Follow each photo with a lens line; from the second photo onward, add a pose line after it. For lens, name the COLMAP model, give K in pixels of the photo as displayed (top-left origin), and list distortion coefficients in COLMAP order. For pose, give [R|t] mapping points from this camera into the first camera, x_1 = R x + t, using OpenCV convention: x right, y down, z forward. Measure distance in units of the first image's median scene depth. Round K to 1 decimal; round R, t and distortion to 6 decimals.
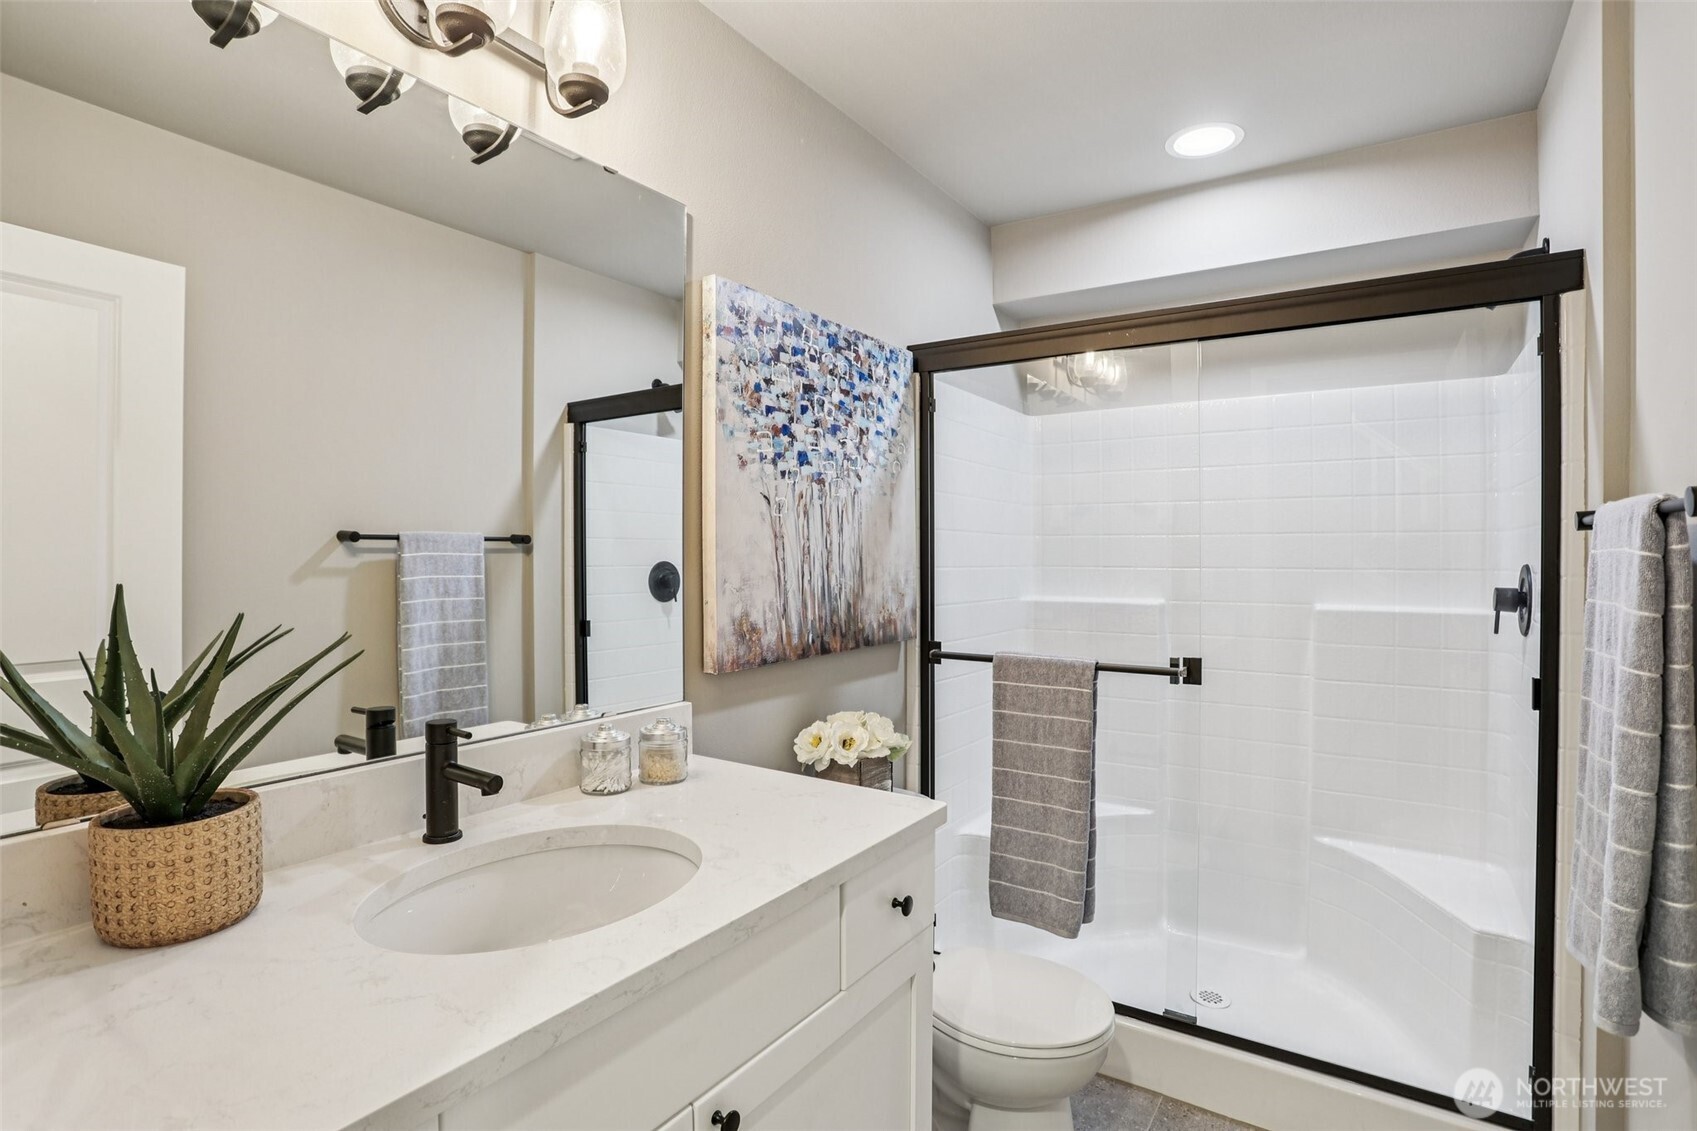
lens RADIAL K [[826.1, 0, 847.0], [0, 826.1, 562.2], [0, 0, 1]] dist [-0.052004, 0.013617]
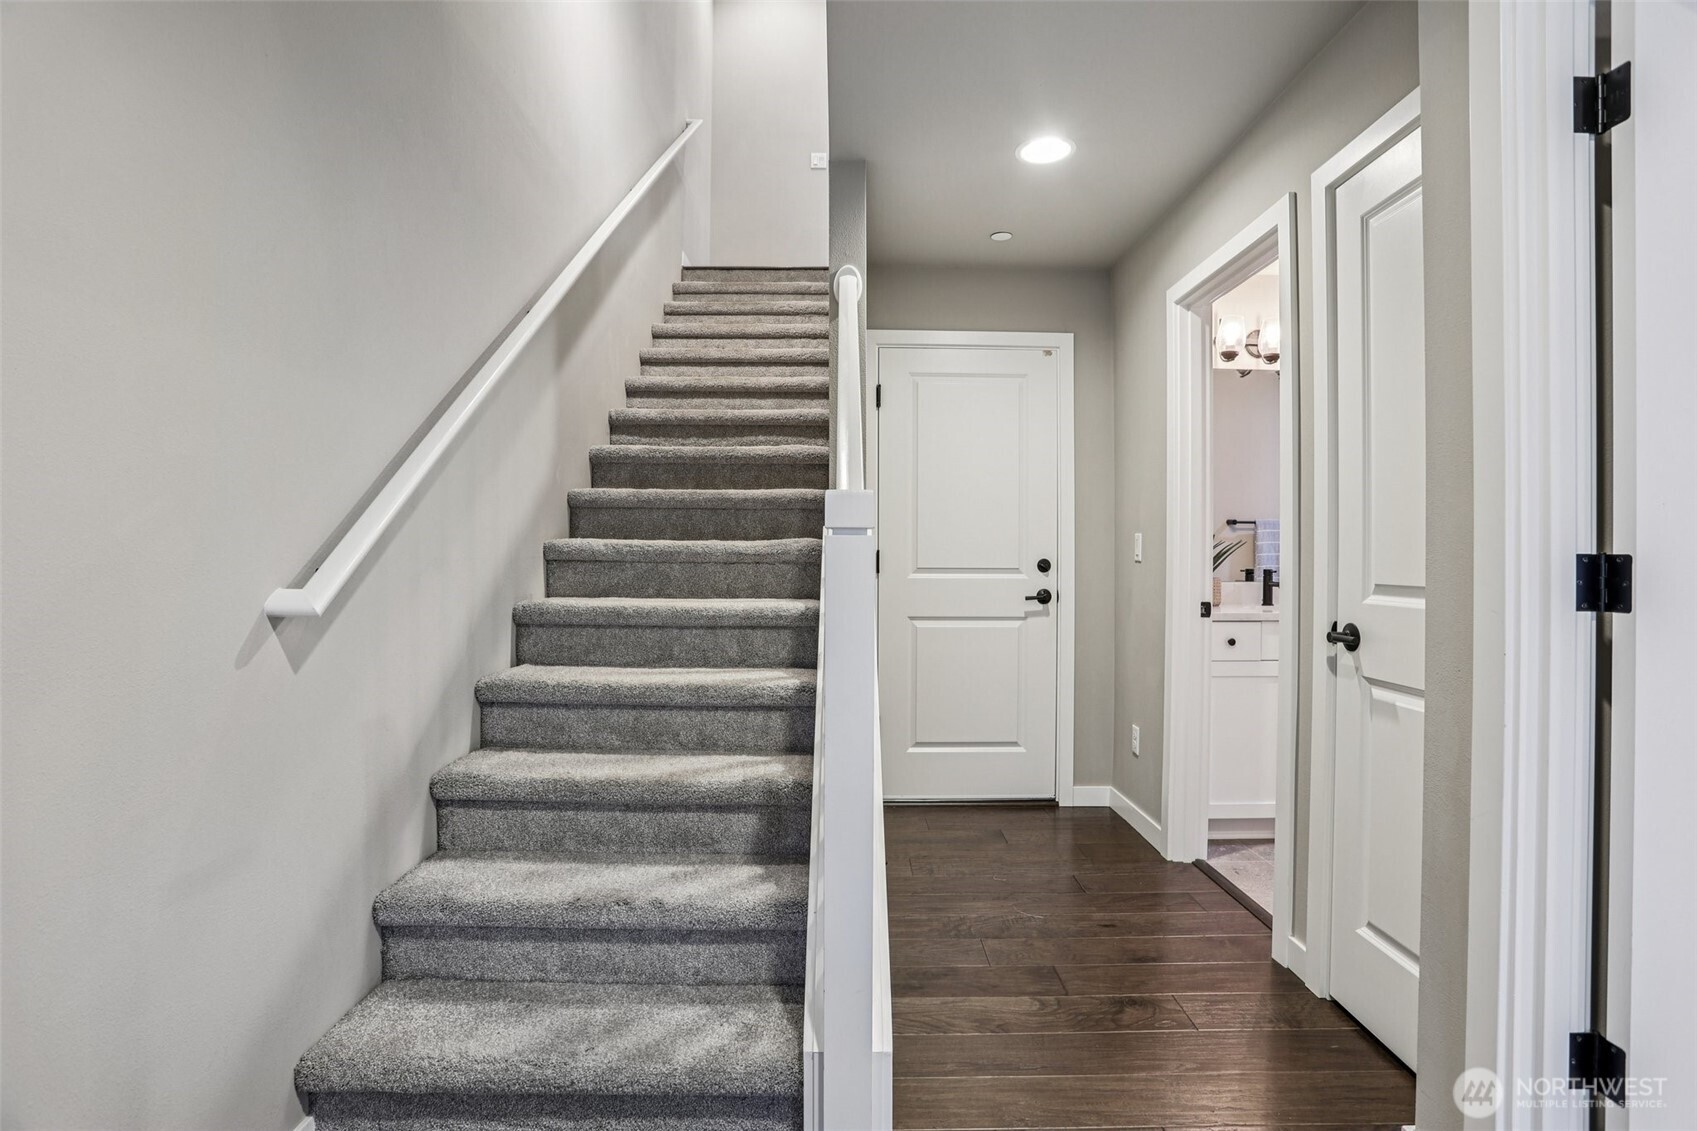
lens RADIAL K [[826.1, 0, 846.5], [0, 826.1, 562.0], [0, 0, 1]] dist [-0.052004, 0.013617]
pose [[0.566151, -0.005267, -0.824284, 0.551511], [0.000909, 0.999983, -0.005765, 0.080932], [0.824301, 0.002515, 0.566147, -0.997818]]
